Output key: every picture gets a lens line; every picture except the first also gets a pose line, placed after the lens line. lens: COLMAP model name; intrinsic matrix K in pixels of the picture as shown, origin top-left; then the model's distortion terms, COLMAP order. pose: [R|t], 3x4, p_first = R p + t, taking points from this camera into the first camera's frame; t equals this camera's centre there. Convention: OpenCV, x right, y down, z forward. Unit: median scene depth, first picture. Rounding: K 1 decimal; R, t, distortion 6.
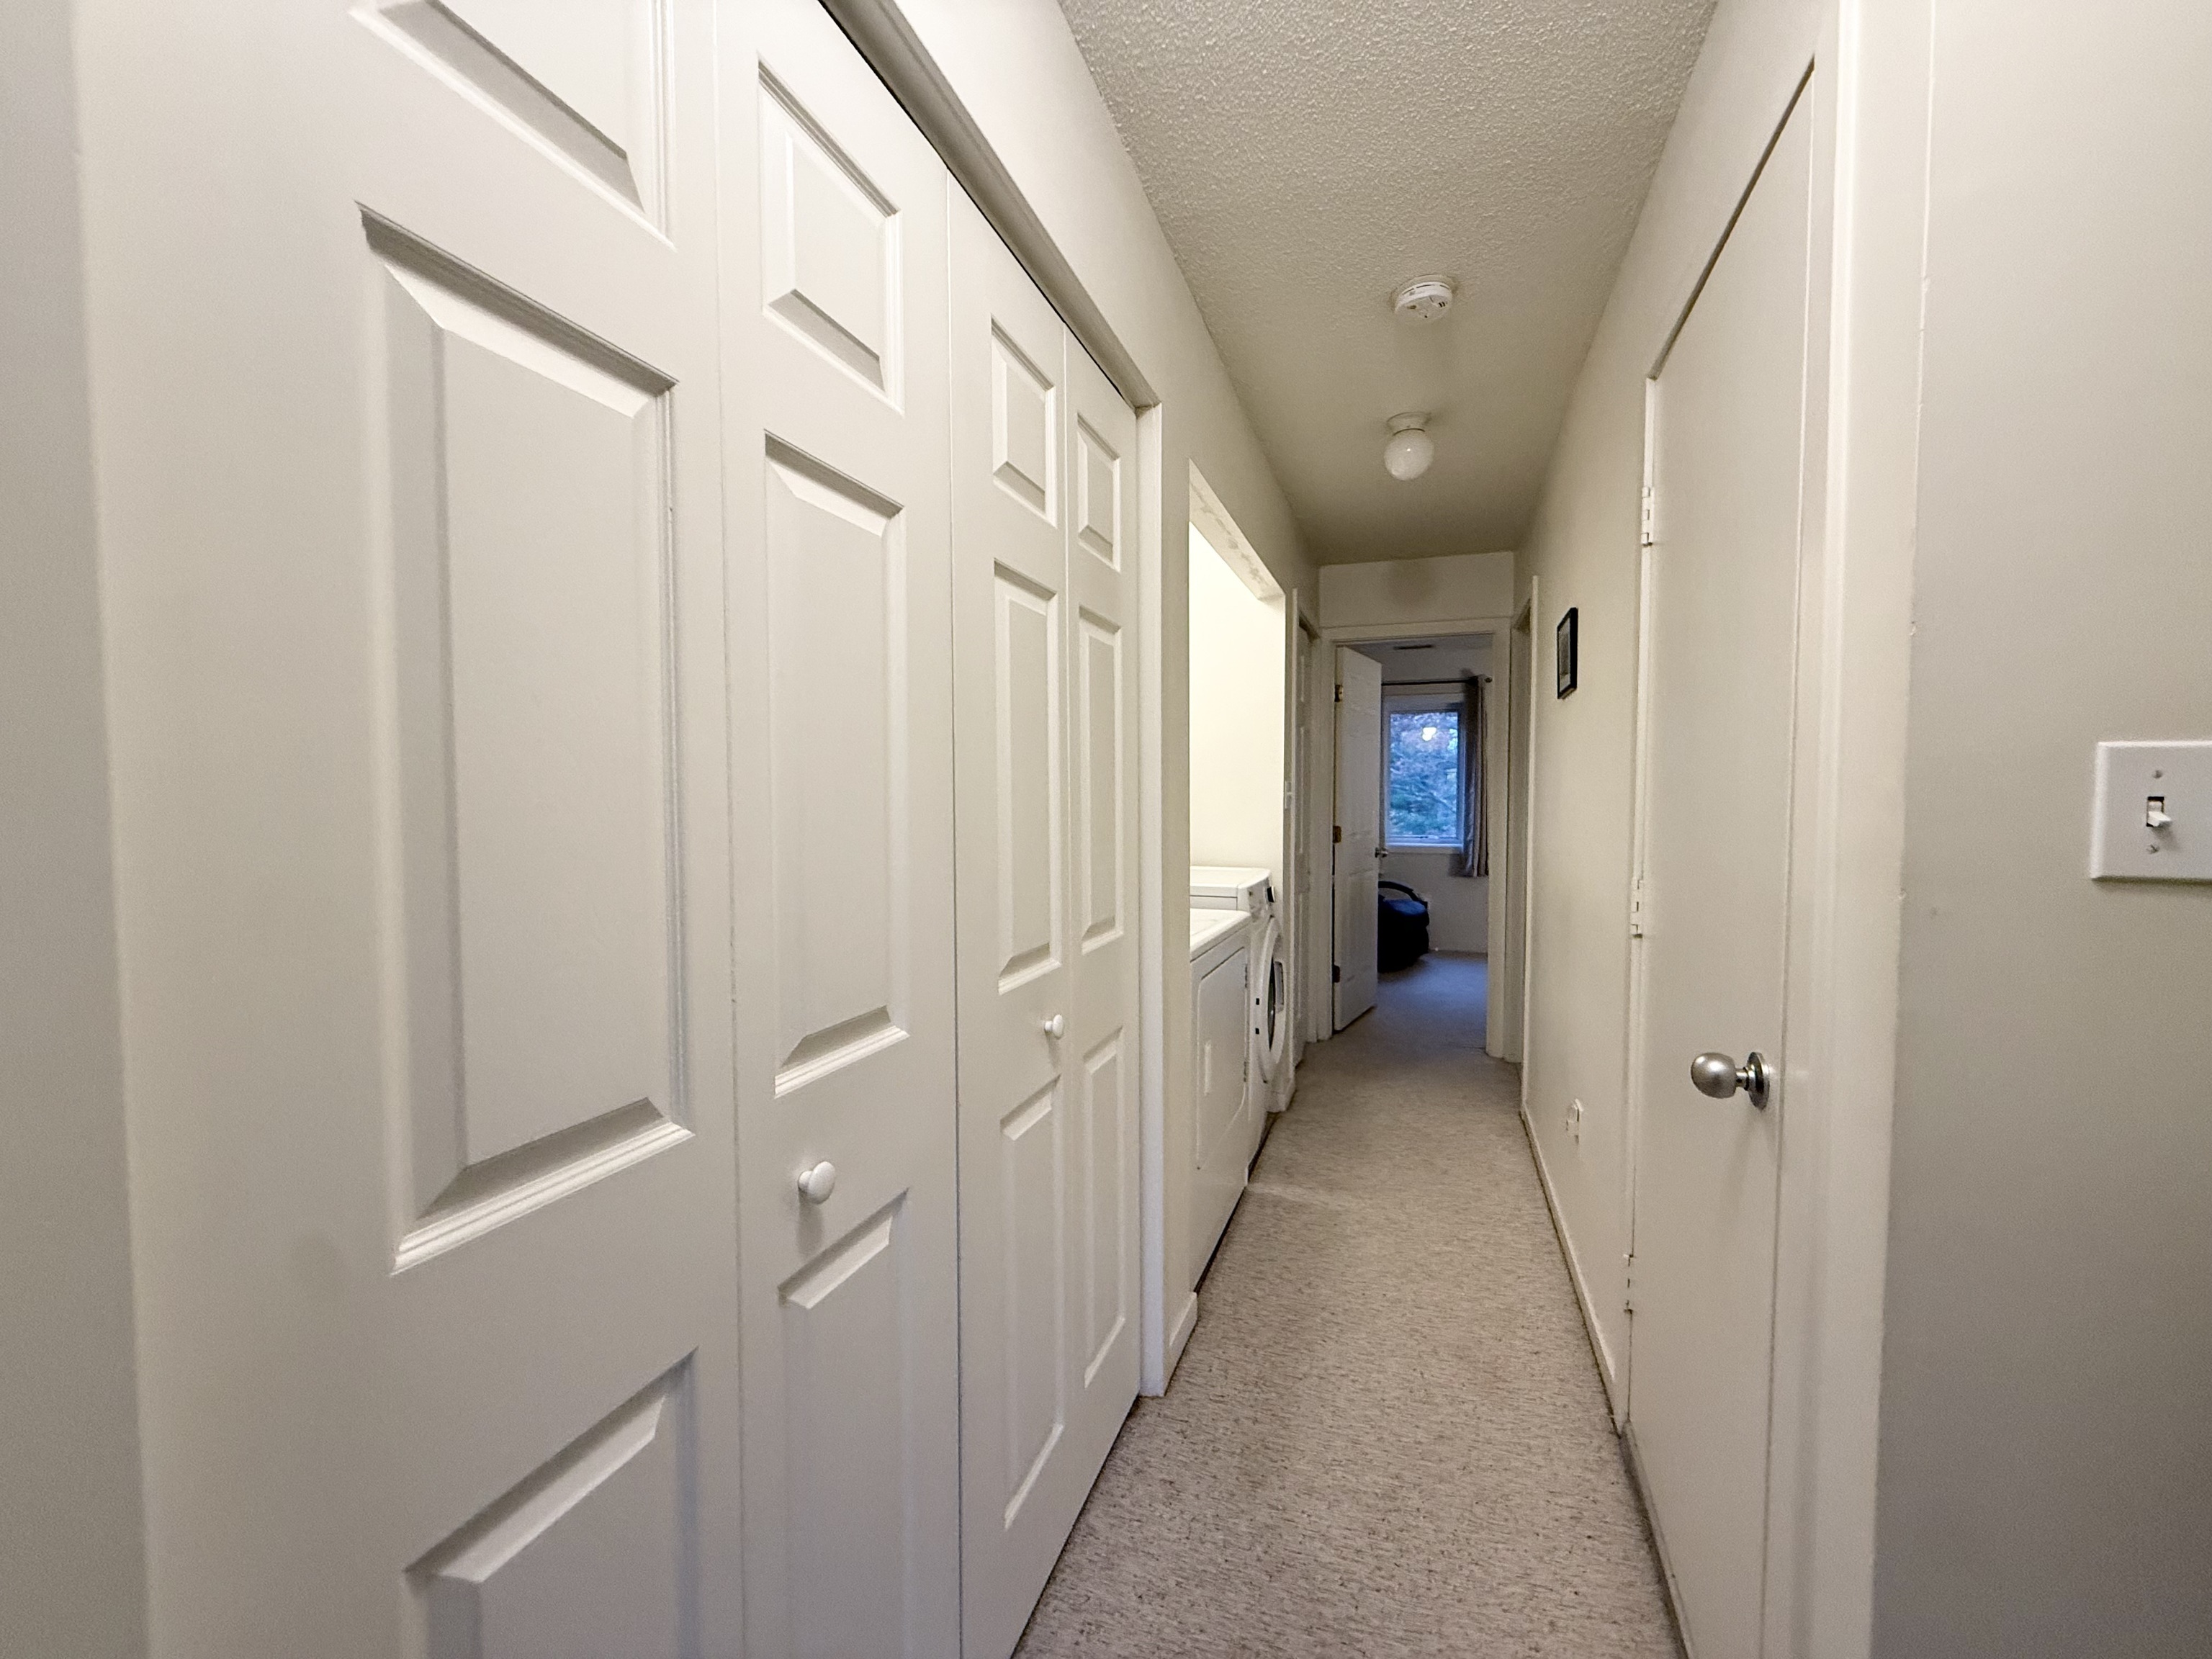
lens RADIAL K [[876.5, 0, 1098.1], [0, 876.5, 832.9], [0, 0, 1]] dist [0.000806, 0.000045]
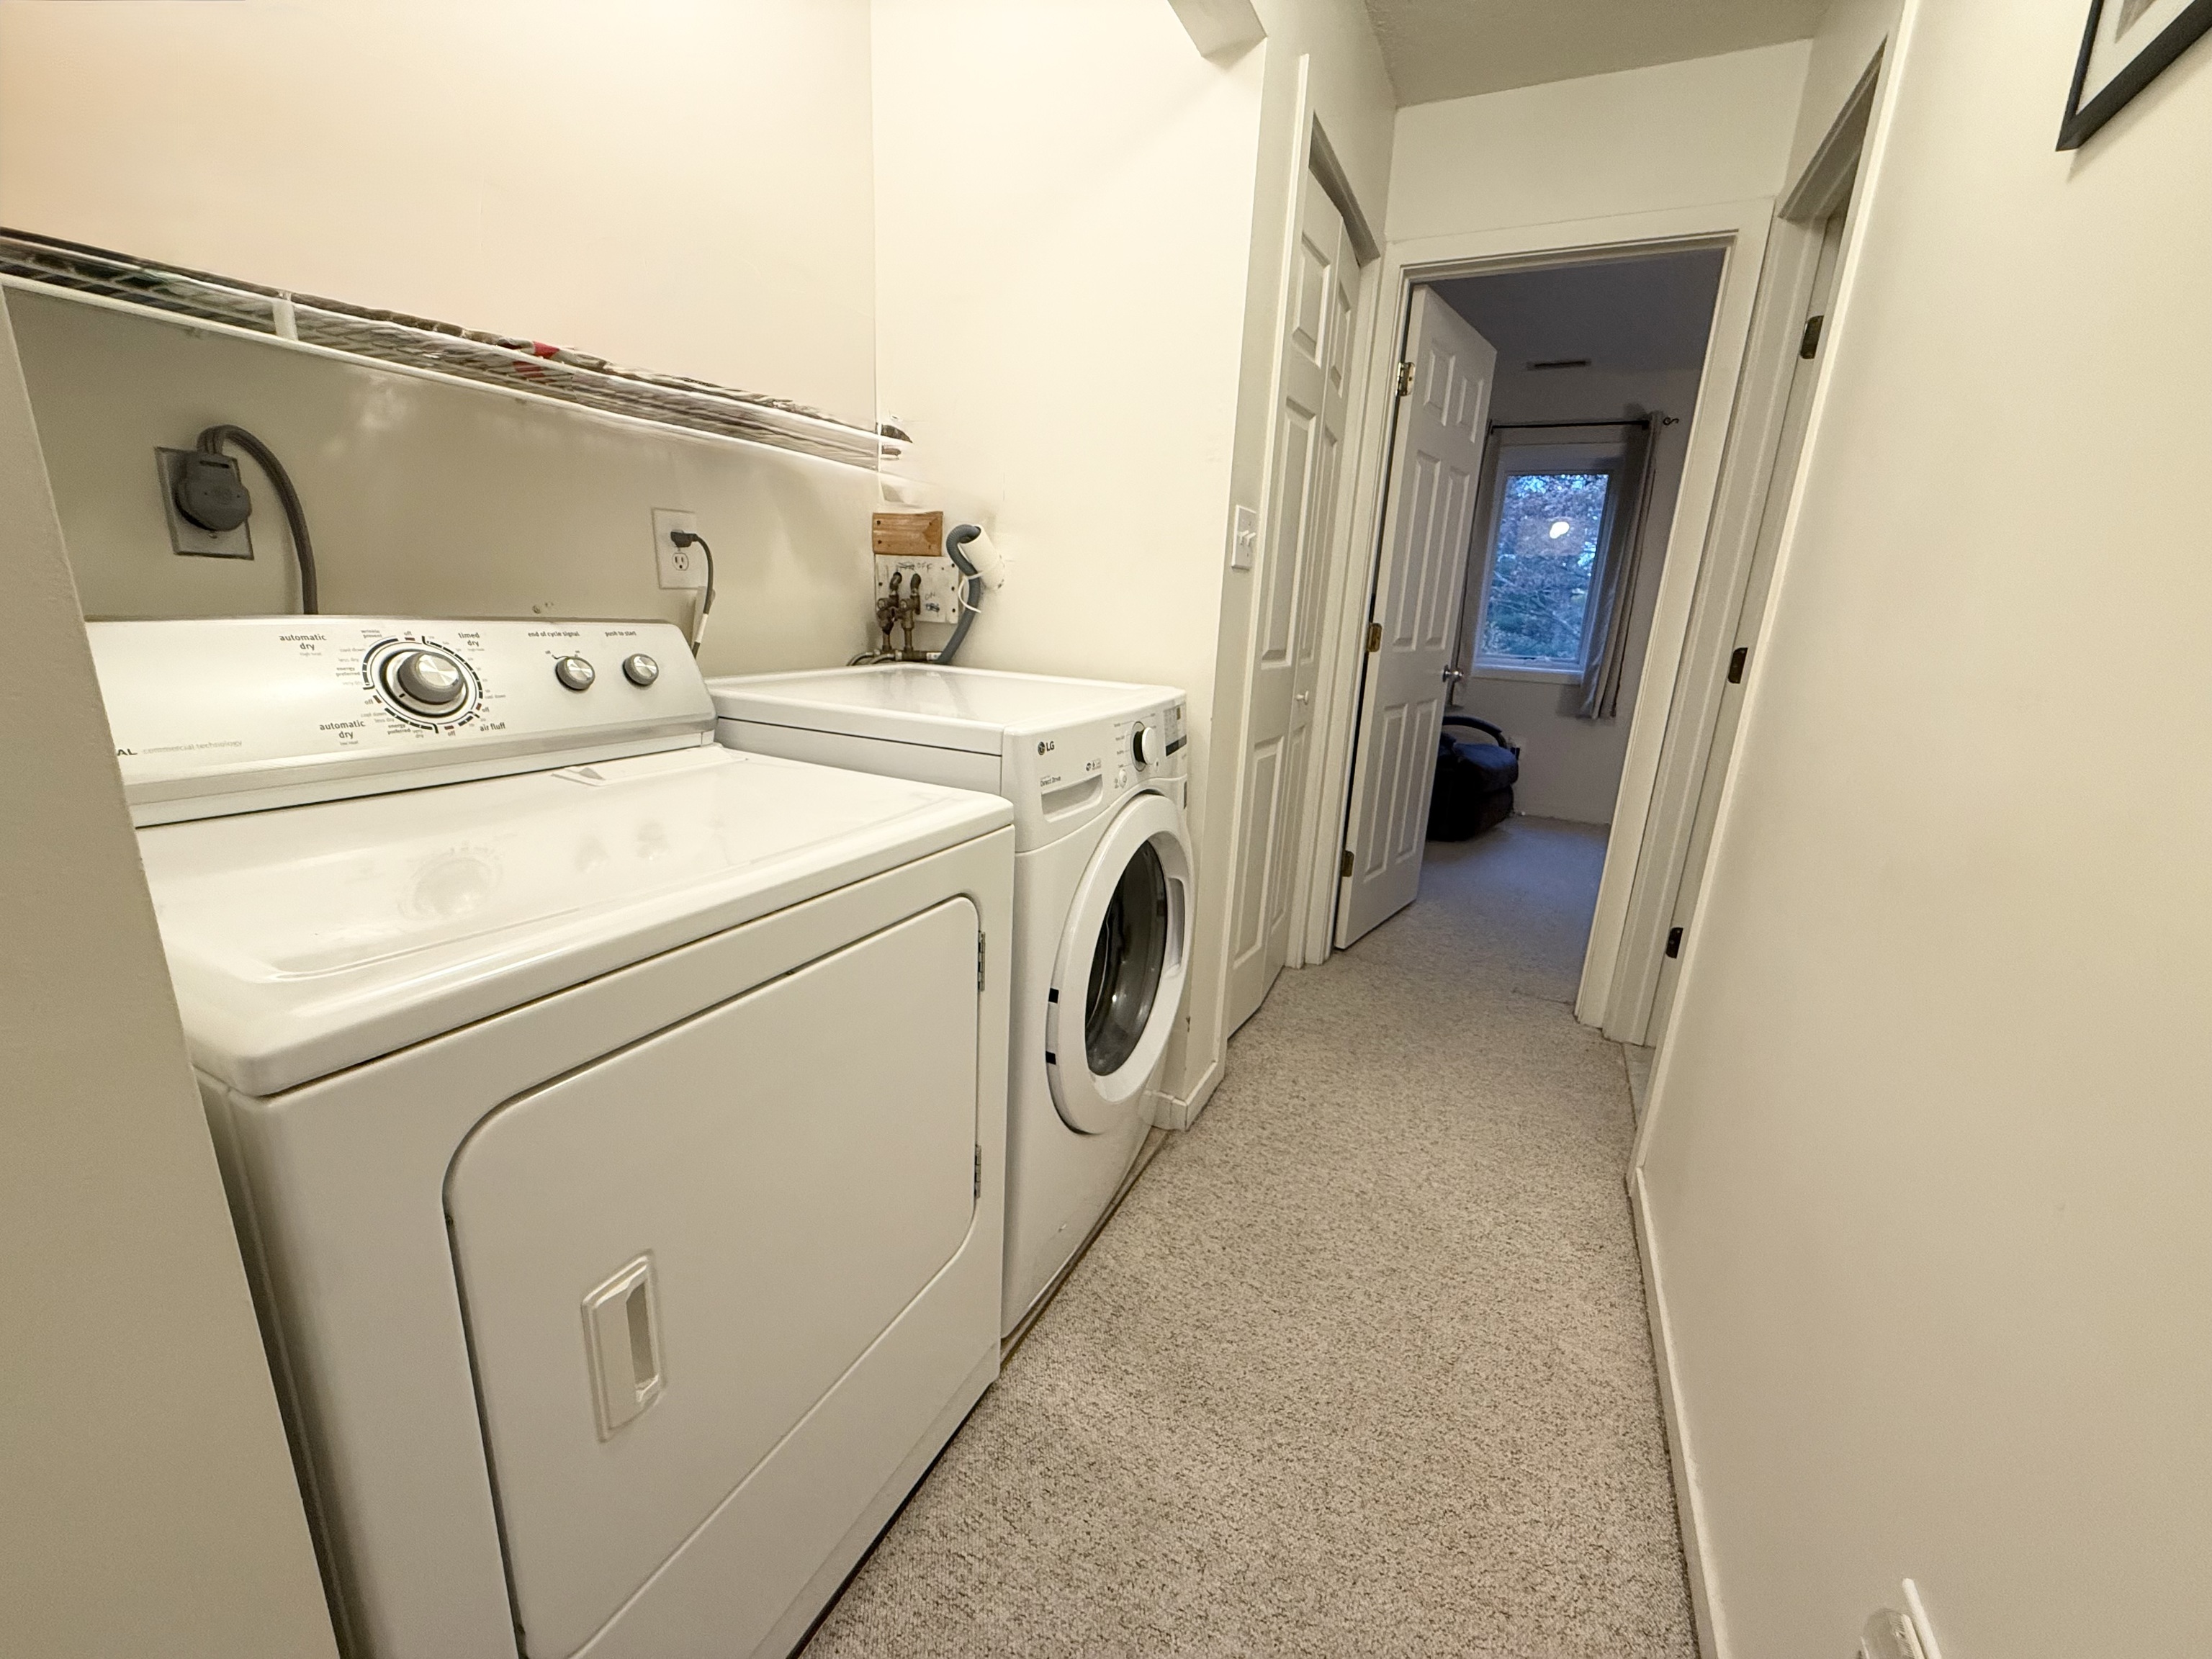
lens RADIAL K [[876.5, 0, 1098.1], [0, 876.5, 832.9], [0, 0, 1]] dist [0.000806, 0.000045]
pose [[0.993718, 0.071350, -0.086215, 0.100735], [-0.051489, 0.975509, 0.213847, 0.009367], [0.099361, -0.208064, 0.973055, 0.256294]]
